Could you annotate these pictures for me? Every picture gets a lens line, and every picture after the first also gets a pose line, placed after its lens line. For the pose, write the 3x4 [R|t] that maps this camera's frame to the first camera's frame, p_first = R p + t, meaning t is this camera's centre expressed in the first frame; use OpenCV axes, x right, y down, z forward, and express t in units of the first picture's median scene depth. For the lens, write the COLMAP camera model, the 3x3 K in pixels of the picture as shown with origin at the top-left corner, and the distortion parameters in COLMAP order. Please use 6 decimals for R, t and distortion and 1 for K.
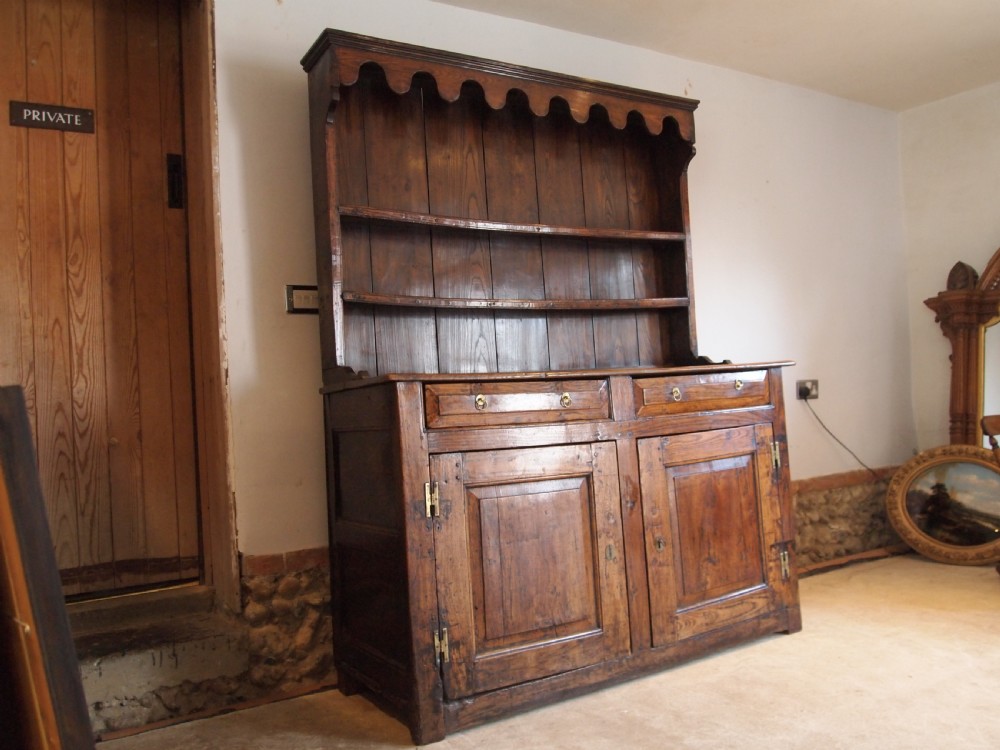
lens RADIAL K [[802.5, 0, 495.8], [0, 802.5, 378.3], [0, 0, 1]] dist [-0.042796, -0.005842]
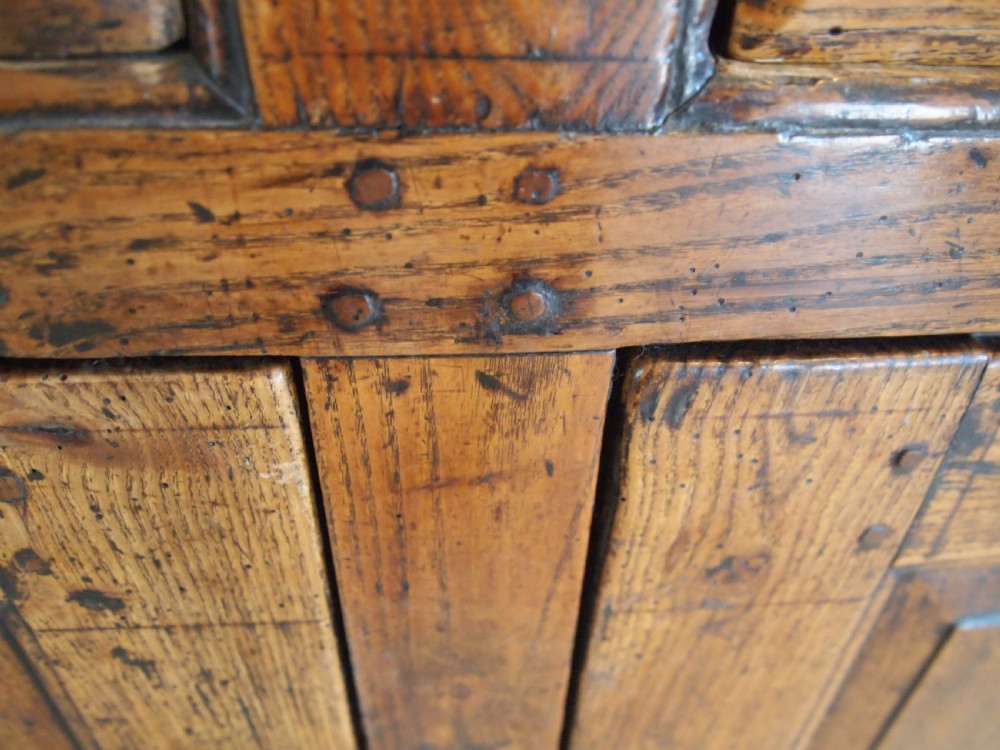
lens RADIAL K [[802.5, 0, 495.8], [0, 802.5, 378.3], [0, 0, 1]] dist [-0.042796, -0.005842]
pose [[0.896203, 0.347660, -0.275594, 0.177261], [-0.069915, 0.724122, 0.686120, 0.022584], [0.438100, -0.595634, 0.673267, 0.894228]]
